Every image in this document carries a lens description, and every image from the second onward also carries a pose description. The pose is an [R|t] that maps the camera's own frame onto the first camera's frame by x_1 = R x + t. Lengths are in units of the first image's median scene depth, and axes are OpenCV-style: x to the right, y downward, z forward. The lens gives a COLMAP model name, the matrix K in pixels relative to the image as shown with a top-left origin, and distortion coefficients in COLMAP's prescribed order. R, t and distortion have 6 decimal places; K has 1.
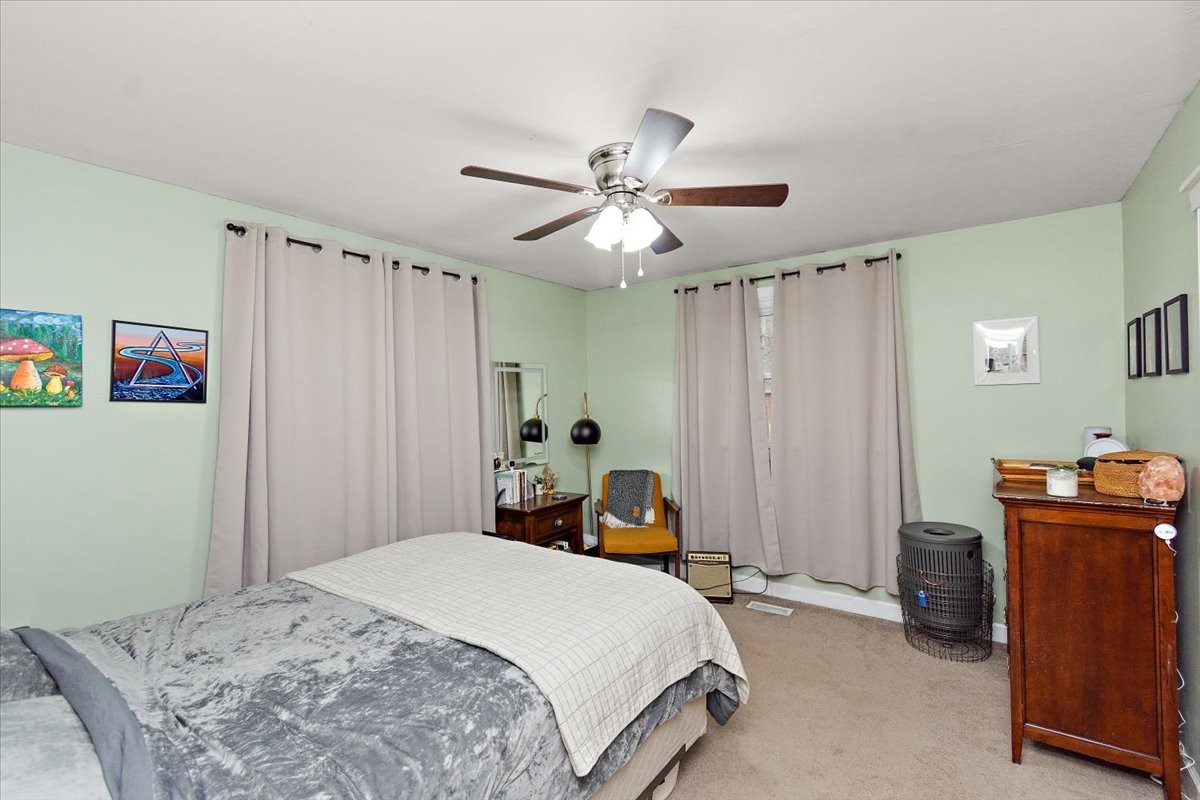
lens RADIAL K [[549.4, 0, 608.7], [0, 549.4, 398.7], [0, 0, 1]] dist [-0.000207, -0.000159]
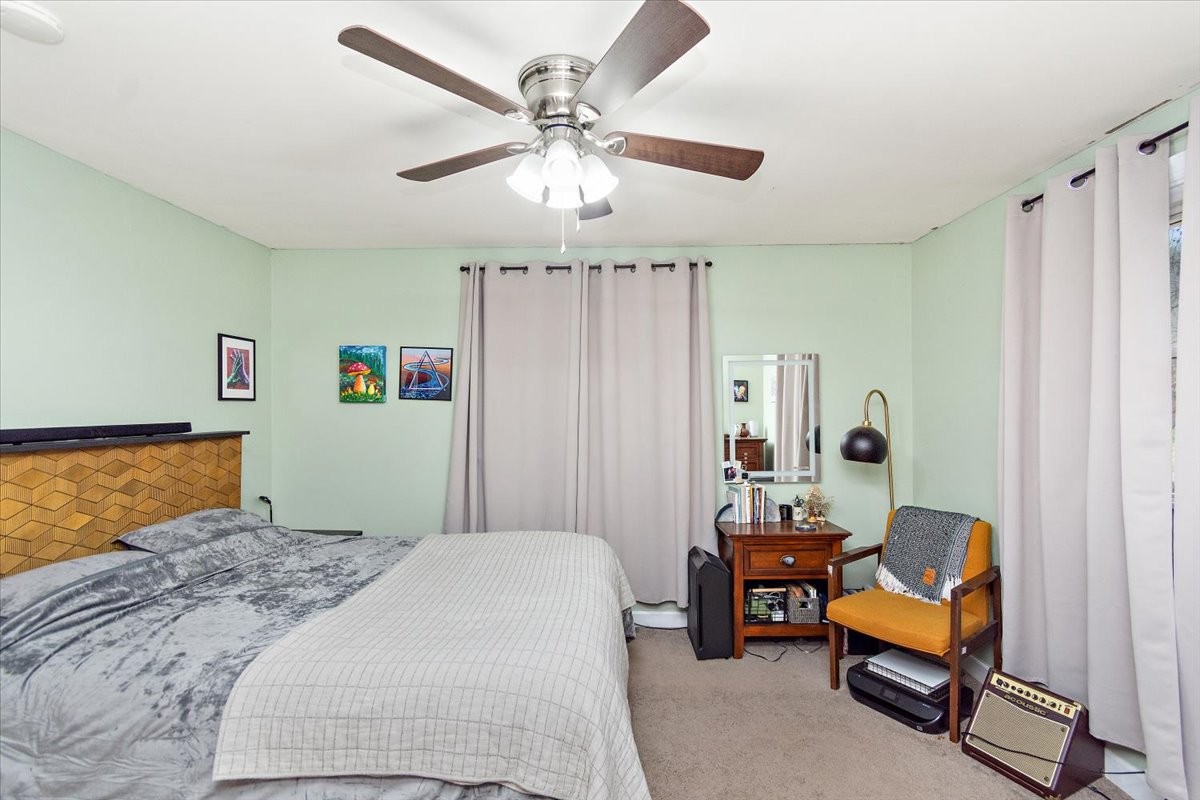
lens RADIAL K [[525.0, 0, 599.4], [0, 525.0, 417.7], [0, 0, 1]] dist [-0.000827, -0.000830]
pose [[0.543250, 0.019296, -0.839349, 0.577101], [-0.003664, 0.999781, 0.020613, 0.021429], [0.839563, -0.008123, 0.543201, 0.589984]]
